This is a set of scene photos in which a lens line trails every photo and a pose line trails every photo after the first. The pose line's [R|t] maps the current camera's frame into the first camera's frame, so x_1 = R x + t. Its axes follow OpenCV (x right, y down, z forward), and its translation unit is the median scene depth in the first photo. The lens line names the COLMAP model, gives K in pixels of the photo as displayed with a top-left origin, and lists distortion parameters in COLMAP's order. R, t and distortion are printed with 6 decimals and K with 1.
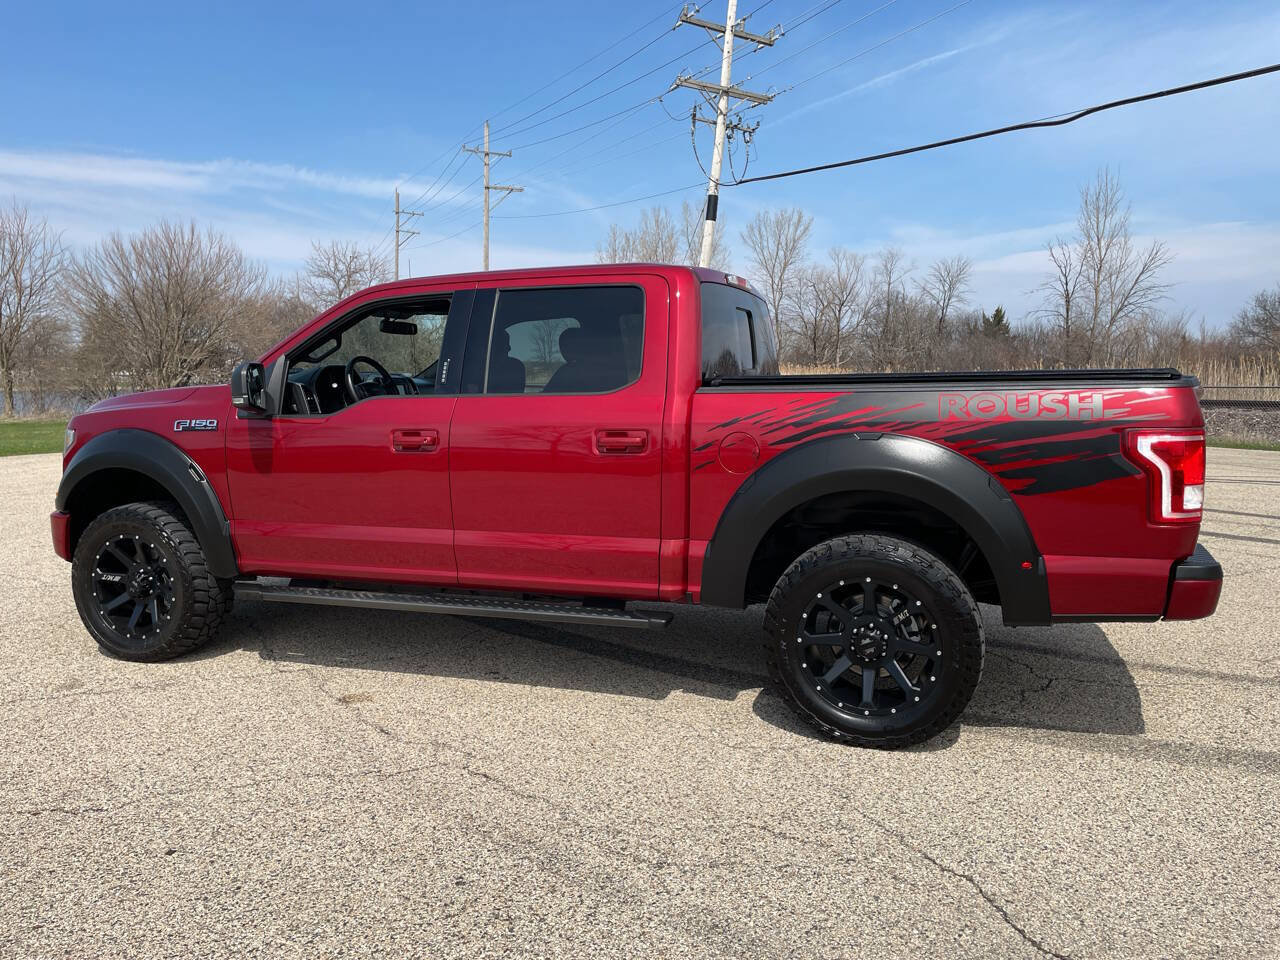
lens RADIAL K [[955.0, 0, 638.3], [0, 955.0, 490.4], [0, 0, 1]] dist [0.091510, -0.116623]
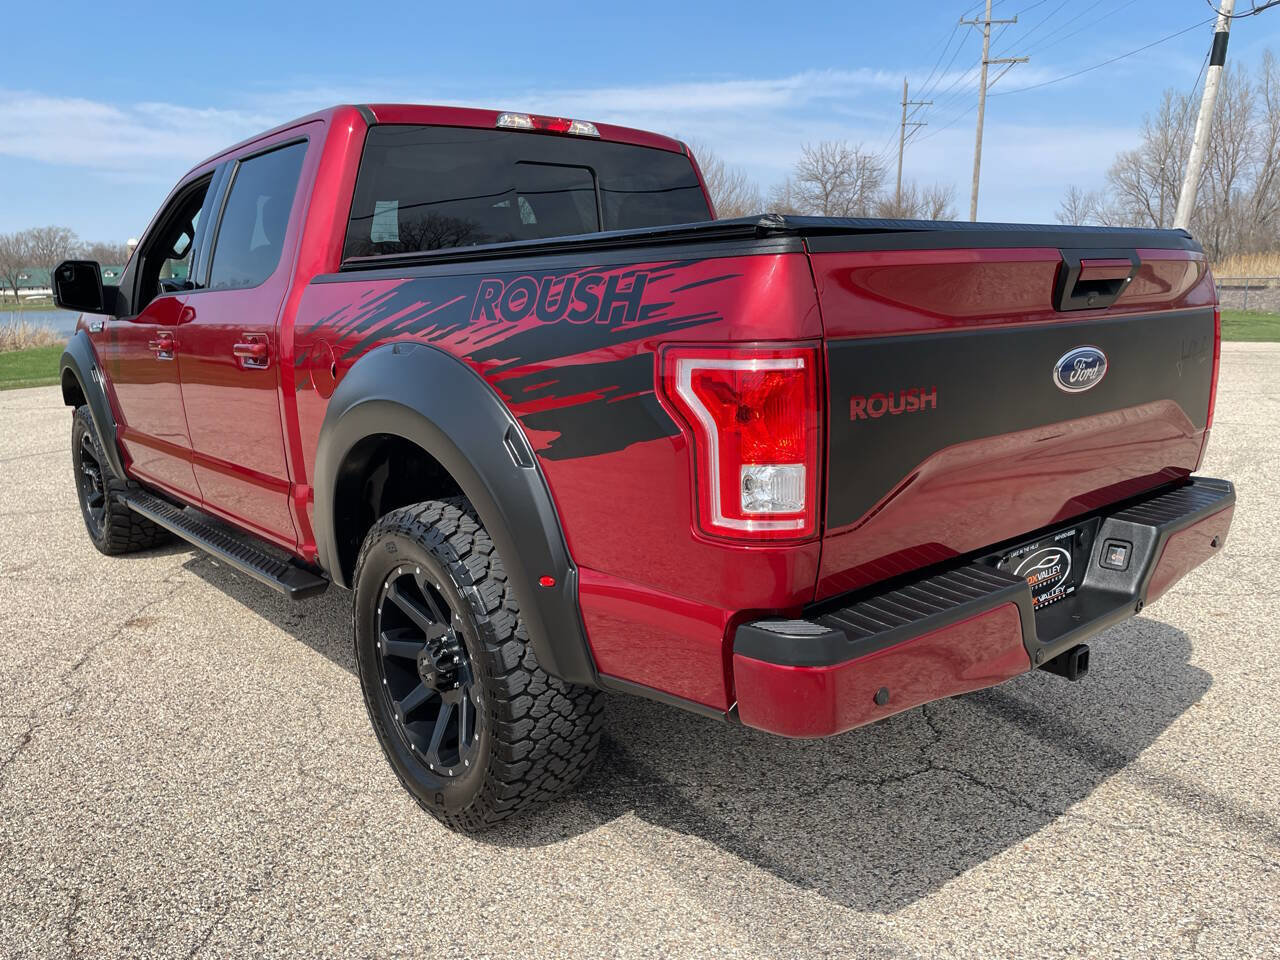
lens RADIAL K [[955.2, 0, 637.5], [0, 955.2, 481.5], [0, 0, 1]] dist [0.080146, -0.098109]
pose [[0.865471, 0.082439, -0.494129, 0.631309], [-0.038574, 0.994405, 0.098339, -0.034104], [0.499472, -0.066049, 0.863809, 0.476406]]
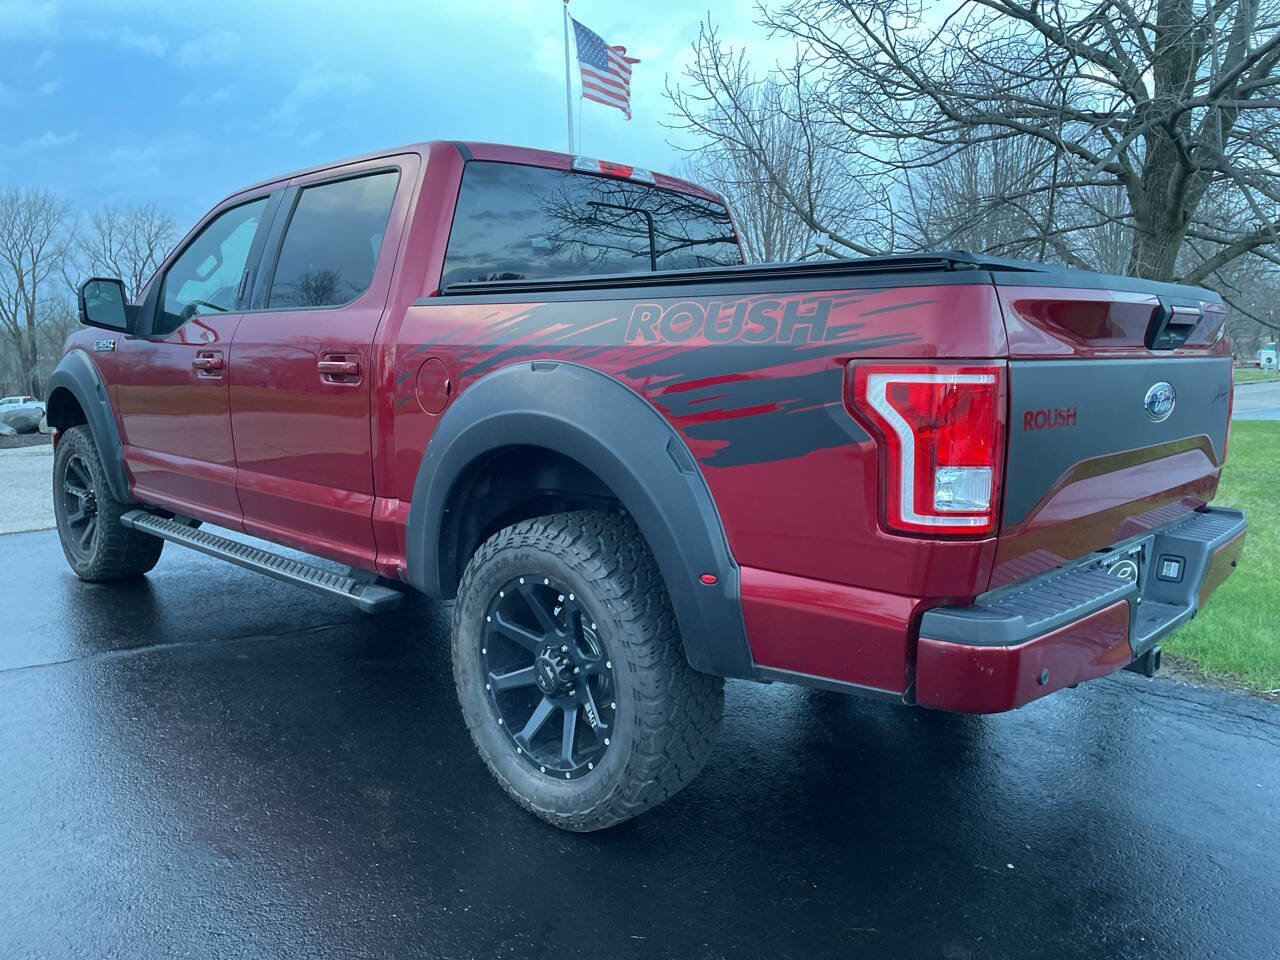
lens RADIAL K [[956.4, 0, 640.0], [0, 956.4, 480.0], [0, 0, 1]] dist [0.096041, -0.121054]
pose [[0.913211, 0.073823, -0.400744, 0.526669], [-0.063973, 0.997231, 0.037923, -0.005820], [0.402434, -0.008994, 0.915405, 0.370785]]
